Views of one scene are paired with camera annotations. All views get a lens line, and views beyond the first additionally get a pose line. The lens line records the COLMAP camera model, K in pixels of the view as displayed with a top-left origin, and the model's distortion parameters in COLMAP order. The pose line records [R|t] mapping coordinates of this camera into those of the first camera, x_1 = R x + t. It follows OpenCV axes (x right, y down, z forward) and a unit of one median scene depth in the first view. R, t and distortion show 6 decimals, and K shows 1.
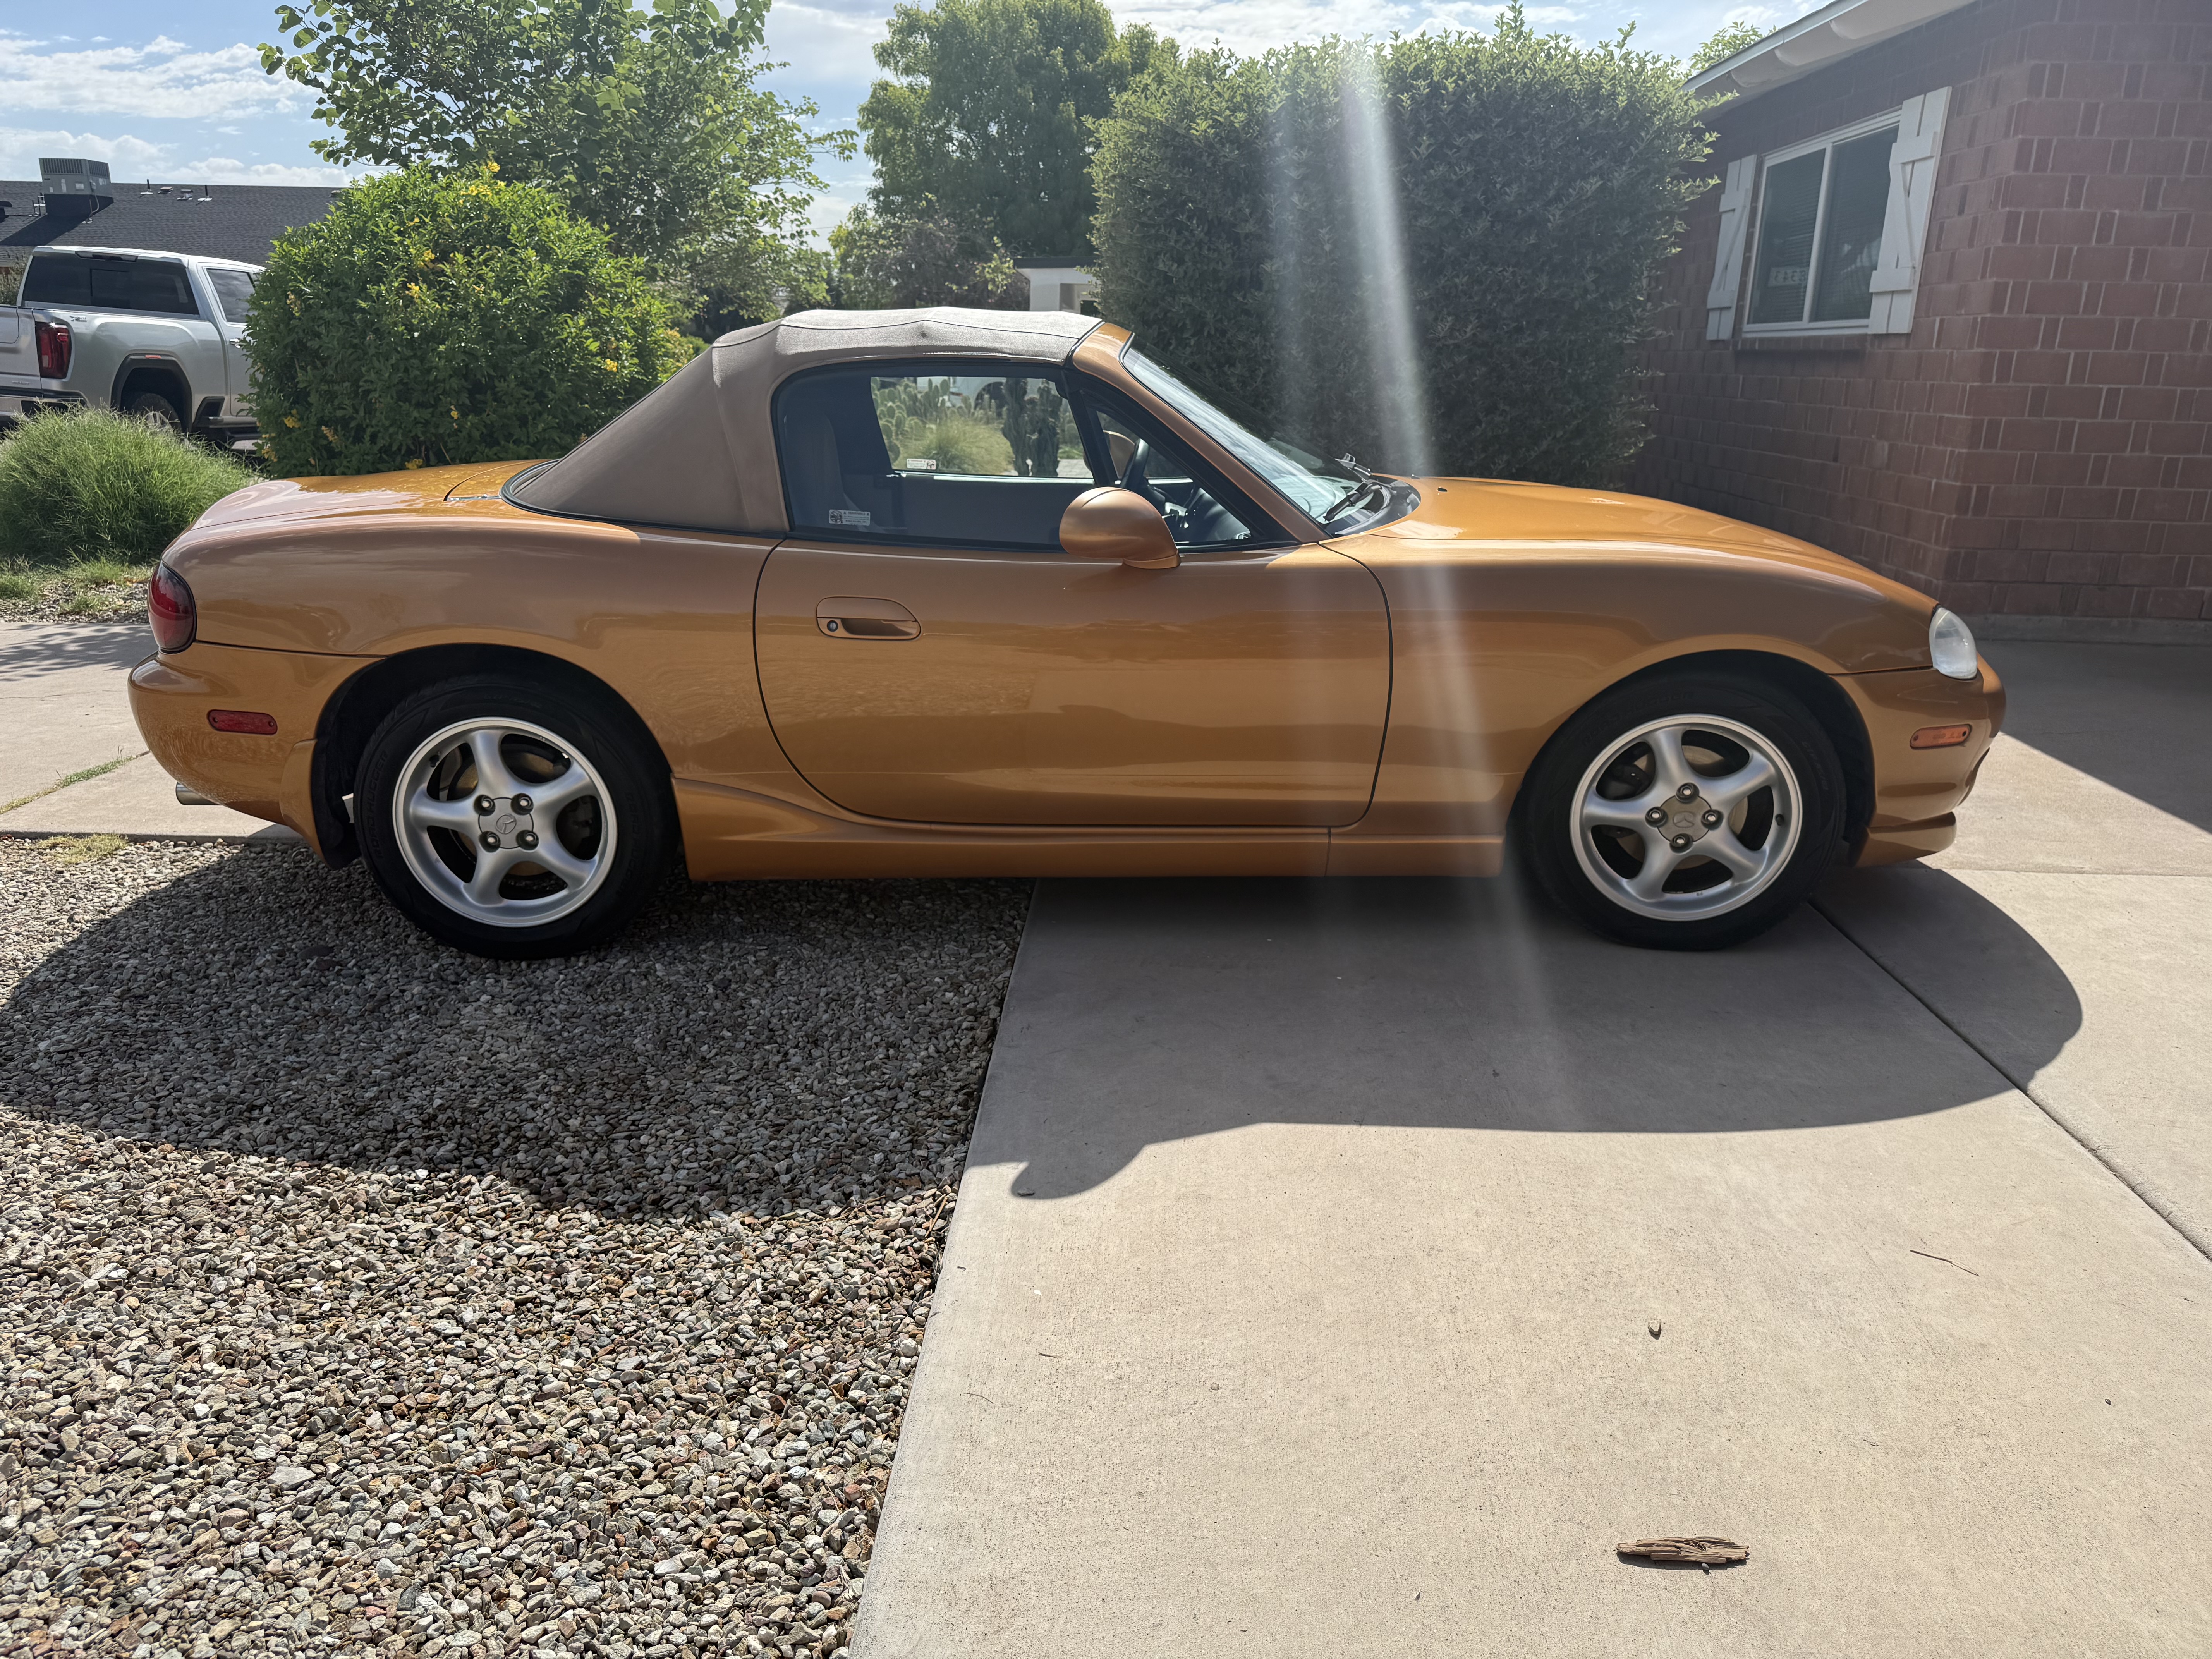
lens RADIAL K [[1560.7, 0, 1036.3], [0, 1560.7, 817.2], [0, 0, 1]] dist [0.027541, -0.032528]
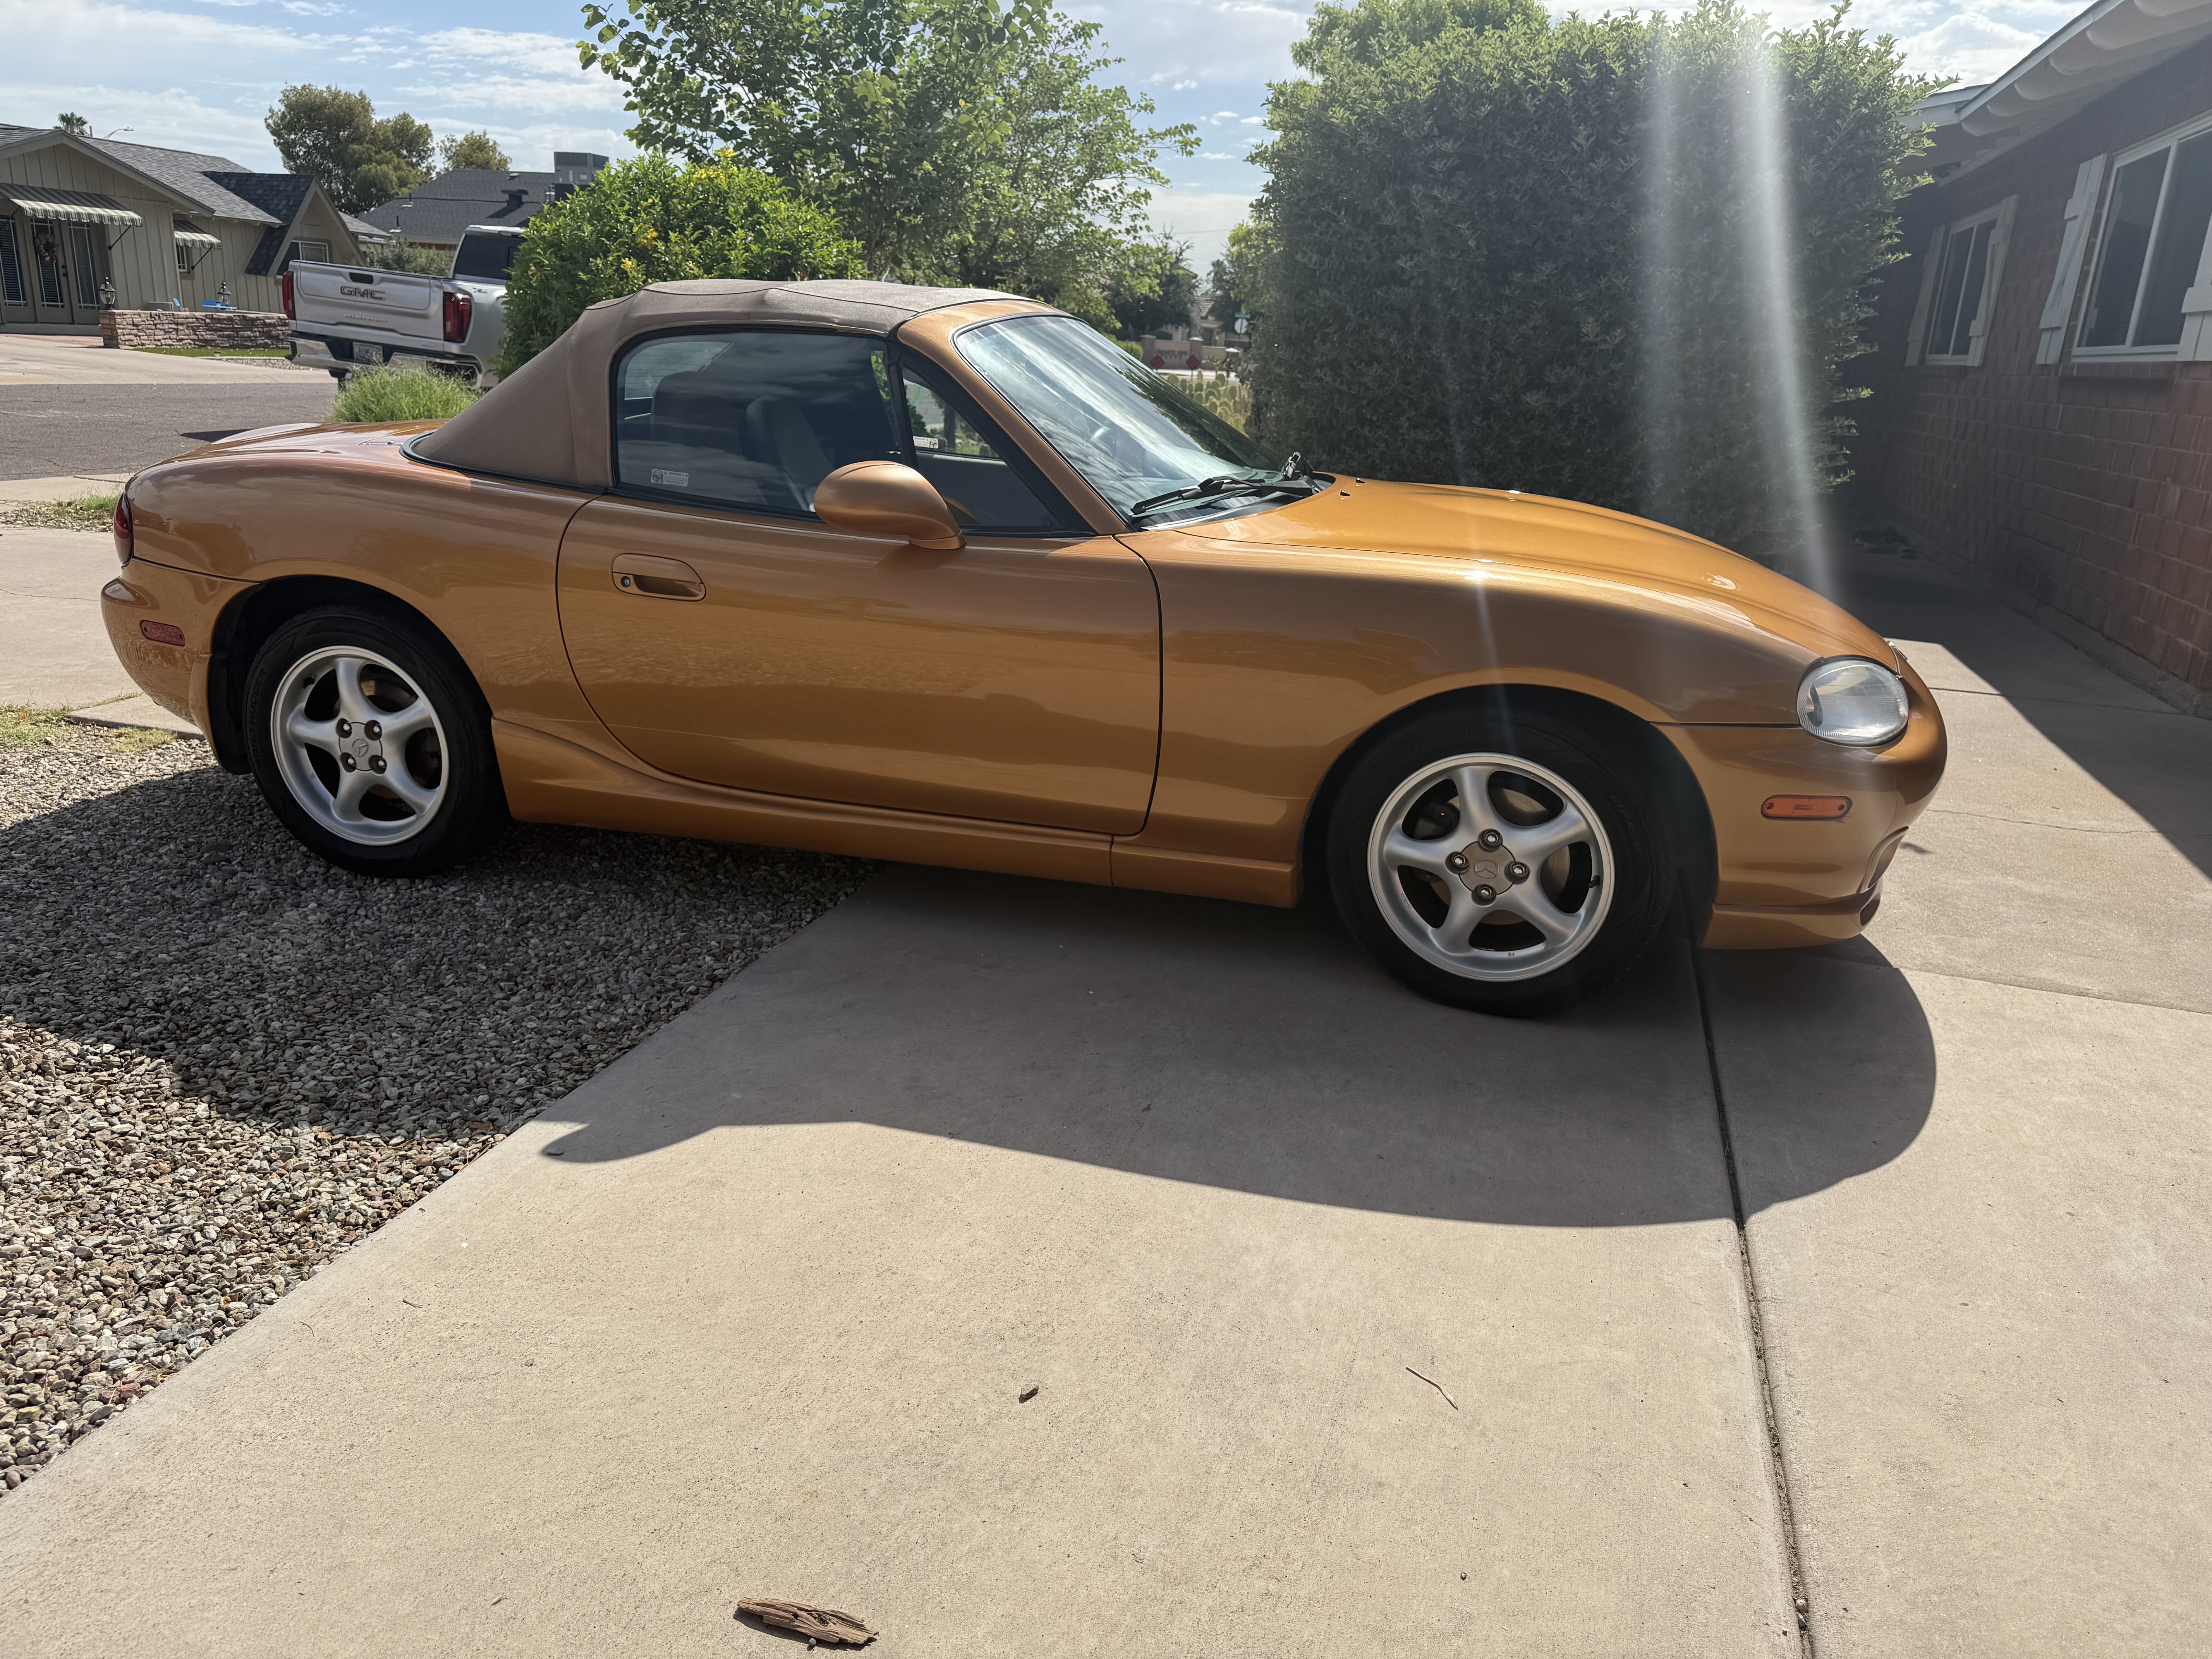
lens RADIAL K [[1560.7, 0, 1121.8], [0, 1560.7, 807.3], [0, 0, 1]] dist [0.027541, -0.032528]
pose [[0.967165, 0.105141, -0.231383, 0.410257], [-0.107032, 0.994246, 0.004401, -0.015018], [0.230514, 0.020509, 0.972853, 0.078236]]
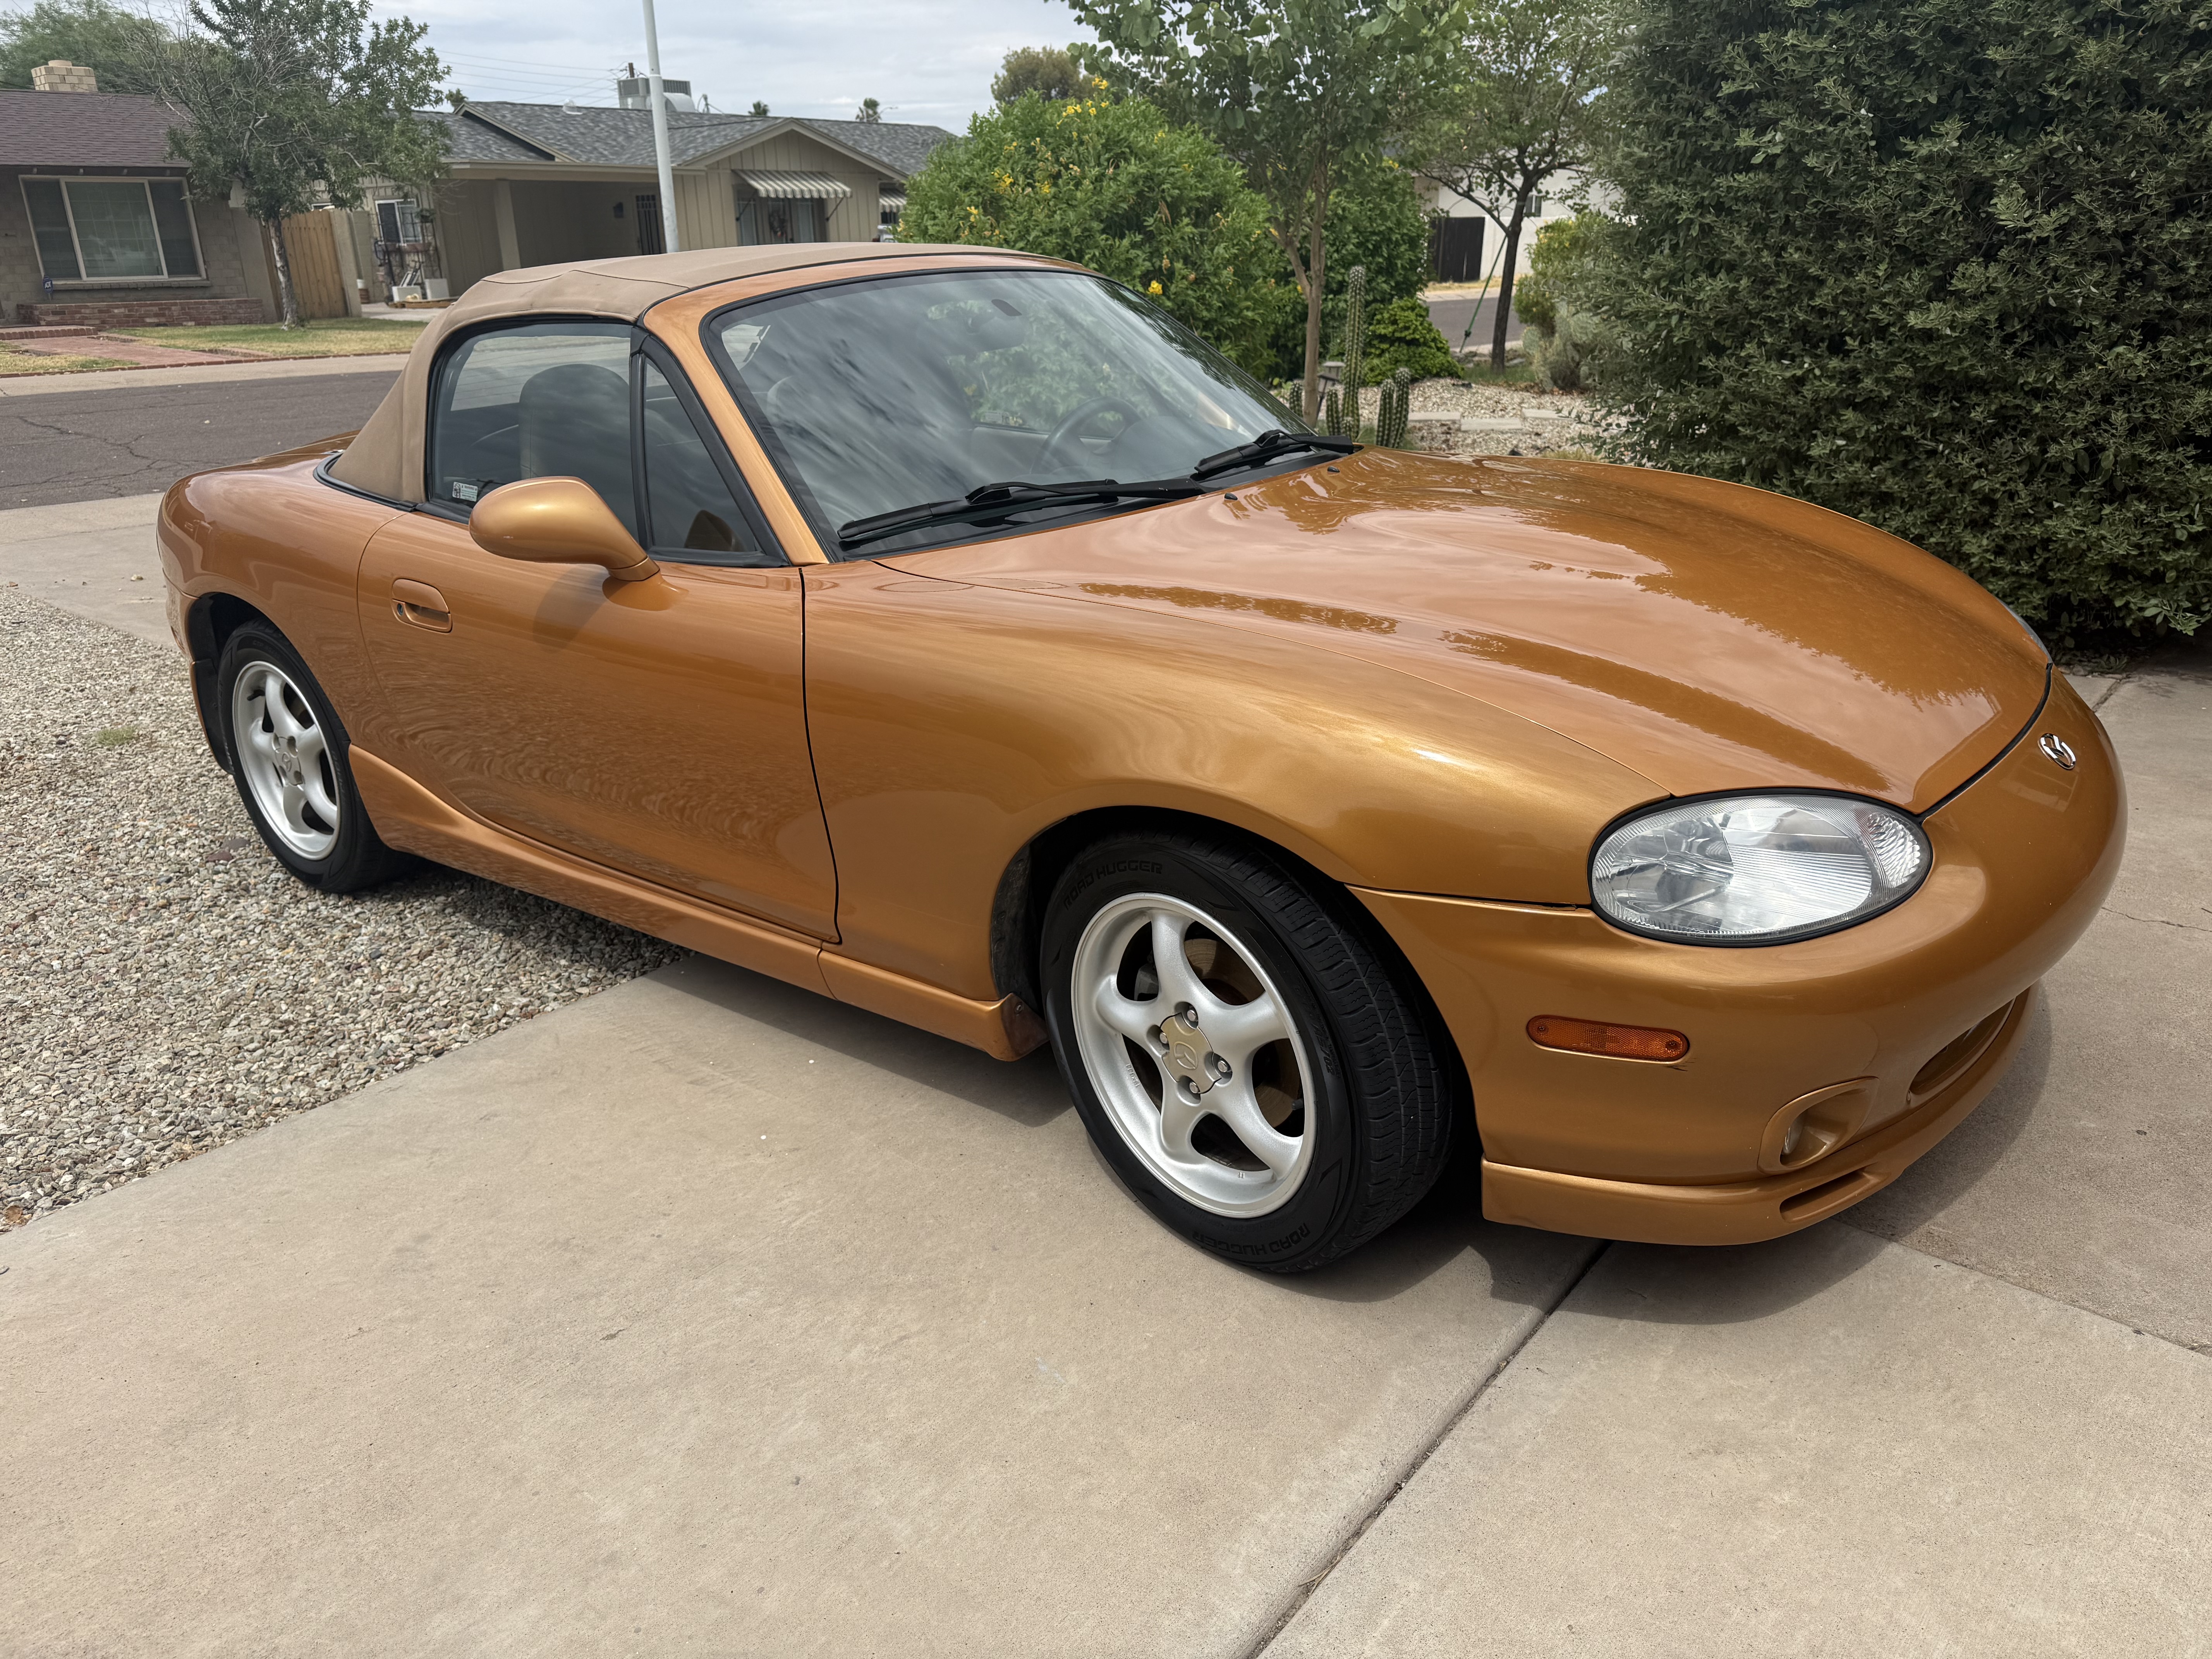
lens RADIAL K [[1560.7, 0, 1111.0], [0, 1560.7, 836.6], [0, 0, 1]] dist [0.027541, -0.032528]
pose [[0.787847, 0.189424, -0.586017, 0.735578], [-0.146193, 0.981849, 0.120830, -0.156054], [0.598268, -0.009524, 0.801239, 0.469145]]
